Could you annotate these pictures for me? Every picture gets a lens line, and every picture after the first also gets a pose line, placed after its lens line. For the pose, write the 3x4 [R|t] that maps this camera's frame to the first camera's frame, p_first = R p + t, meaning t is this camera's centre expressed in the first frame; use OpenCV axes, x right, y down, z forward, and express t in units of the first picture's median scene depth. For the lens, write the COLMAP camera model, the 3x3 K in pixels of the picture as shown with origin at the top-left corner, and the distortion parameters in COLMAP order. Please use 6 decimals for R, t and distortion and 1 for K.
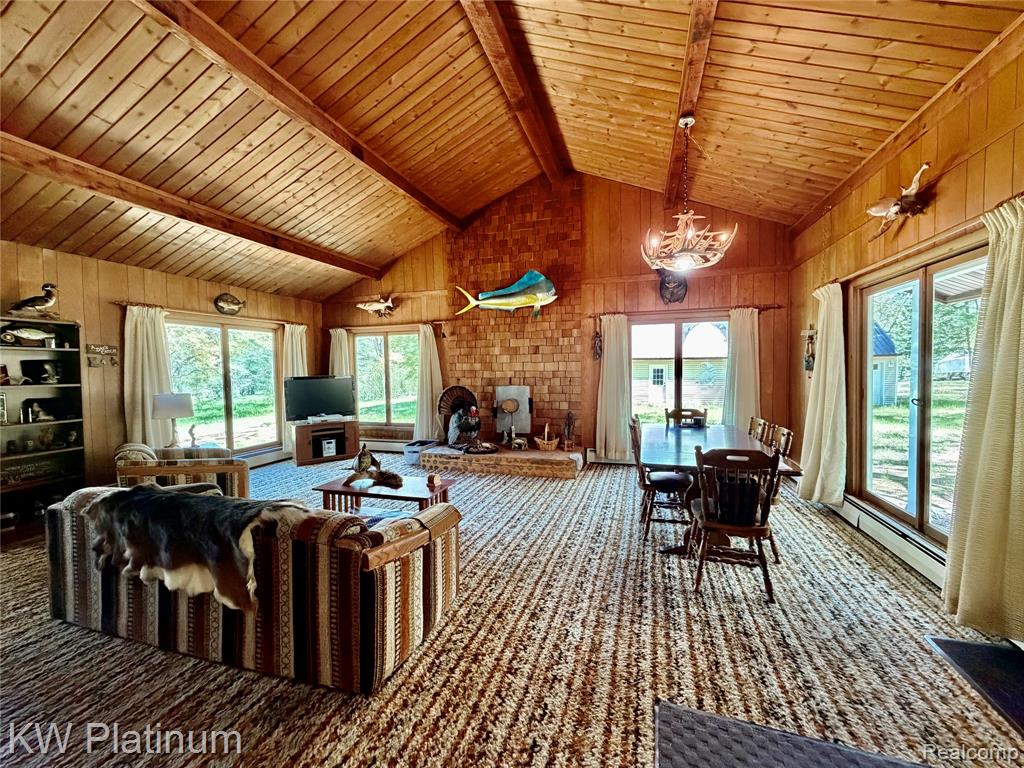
lens RADIAL K [[408.6, 0, 510.4], [0, 408.6, 382.5], [0, 0, 1]] dist [0.000925, -0.000087]
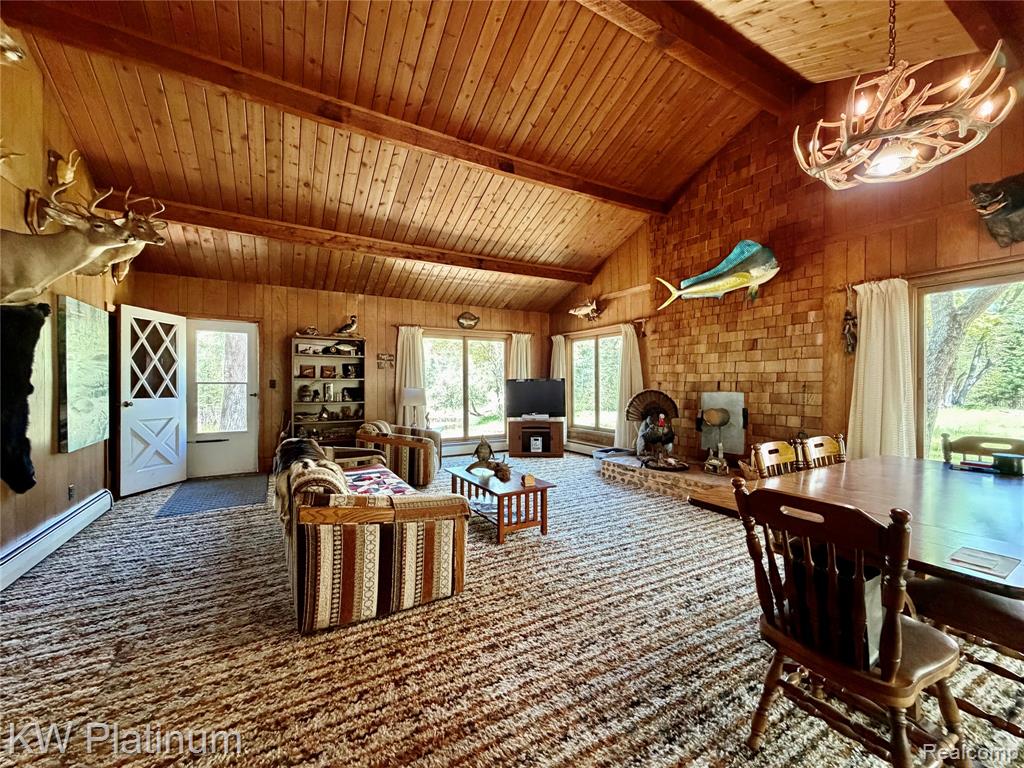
lens RADIAL K [[408.6, 0, 508.7], [0, 408.6, 382.3], [0, 0, 1]] dist [0.000925, -0.000087]
pose [[0.737881, 0.011429, -0.674834, 0.278361], [-0.031807, 0.999335, -0.017853, 0.019539], [0.674181, 0.034638, 0.737753, 0.169997]]
